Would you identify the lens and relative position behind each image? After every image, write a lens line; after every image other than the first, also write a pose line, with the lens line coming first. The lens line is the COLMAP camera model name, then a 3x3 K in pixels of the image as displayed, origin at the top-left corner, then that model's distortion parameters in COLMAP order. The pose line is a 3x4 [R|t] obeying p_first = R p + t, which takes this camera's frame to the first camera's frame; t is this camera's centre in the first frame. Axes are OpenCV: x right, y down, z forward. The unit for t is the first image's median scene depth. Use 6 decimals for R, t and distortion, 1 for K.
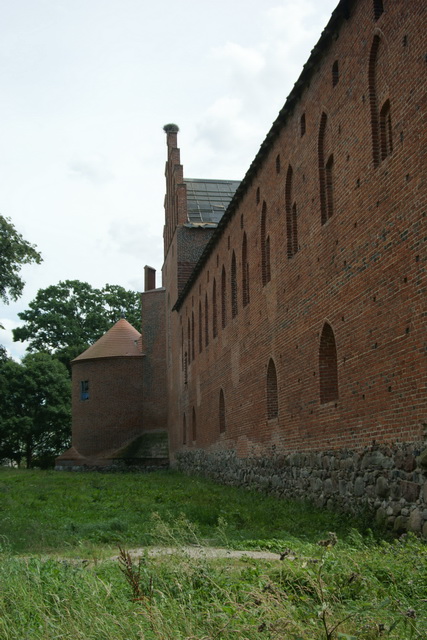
lens RADIAL K [[790.1, 0, 213.5], [0, 790.1, 320.0], [0, 0, 1]] dist [-0.222192, 0.370451]
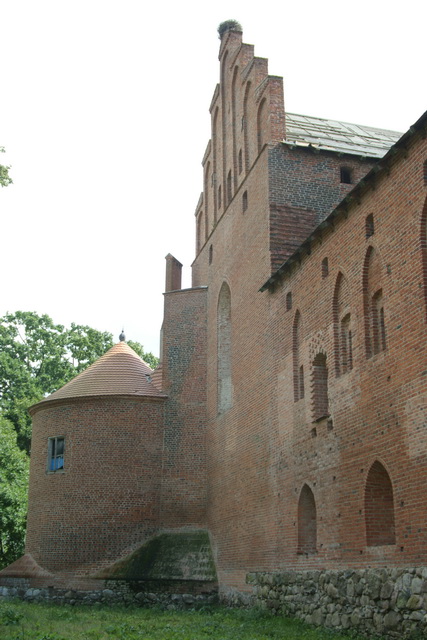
lens RADIAL K [[790.1, 0, 213.5], [0, 790.1, 320.0], [0, 0, 1]] dist [-0.222192, 0.370451]
pose [[0.994265, 0.055409, 0.091476, -0.110527], [-0.042476, 0.989560, -0.137717, 0.067988], [-0.098152, 0.133041, 0.986238, 0.425681]]
